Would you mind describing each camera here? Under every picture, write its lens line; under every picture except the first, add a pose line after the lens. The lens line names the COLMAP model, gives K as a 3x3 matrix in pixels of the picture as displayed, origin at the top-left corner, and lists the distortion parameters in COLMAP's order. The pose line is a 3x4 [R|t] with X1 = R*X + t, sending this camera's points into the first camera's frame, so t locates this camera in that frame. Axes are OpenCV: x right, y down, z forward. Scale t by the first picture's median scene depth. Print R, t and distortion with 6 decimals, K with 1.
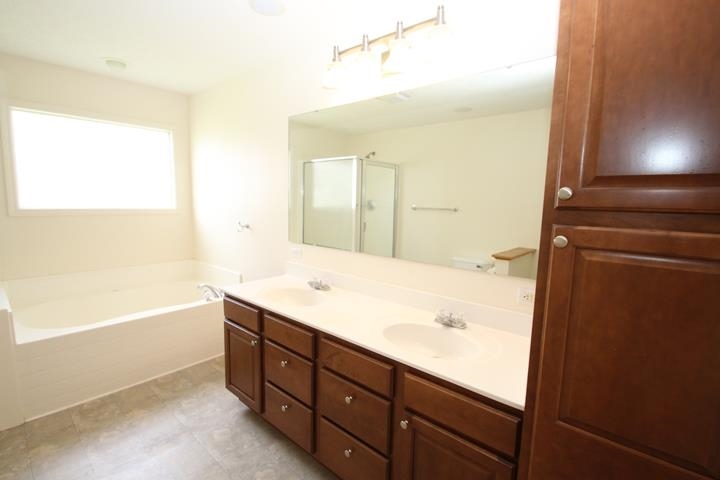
lens RADIAL K [[331.1, 0, 360.0], [0, 331.1, 240.0], [0, 0, 1]] dist [0.021510, -0.021267]
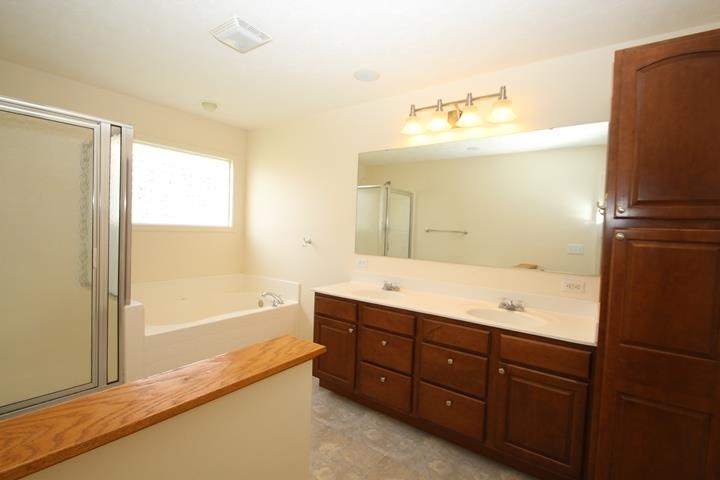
lens RADIAL K [[331.1, 0, 360.0], [0, 331.1, 240.0], [0, 0, 1]] dist [0.021510, -0.021267]
pose [[0.996849, 0.007825, 0.078930, -0.442578], [-0.001367, 0.996669, -0.081538, 0.081990], [-0.079305, 0.081173, 0.993540, -0.315467]]
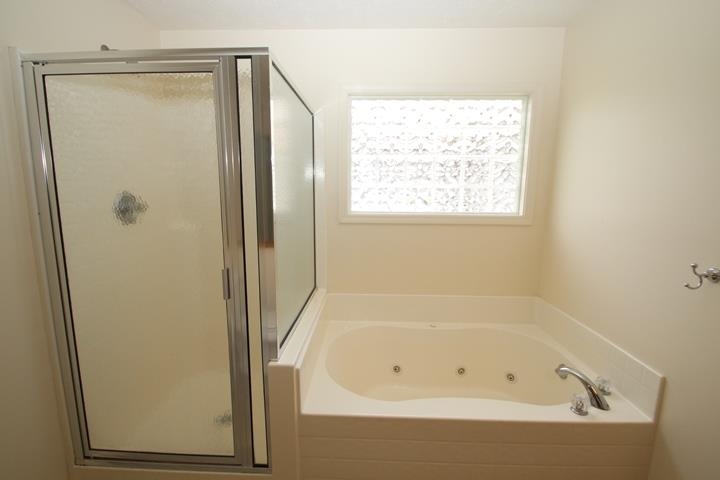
lens RADIAL K [[331.1, 0, 360.0], [0, 331.1, 240.0], [0, 0, 1]] dist [0.021510, -0.021267]
pose [[0.631752, 0.096820, -0.769100, -0.536012], [-0.088041, 0.994711, 0.052903, -0.118053], [0.770155, 0.034290, 0.636935, 0.742540]]
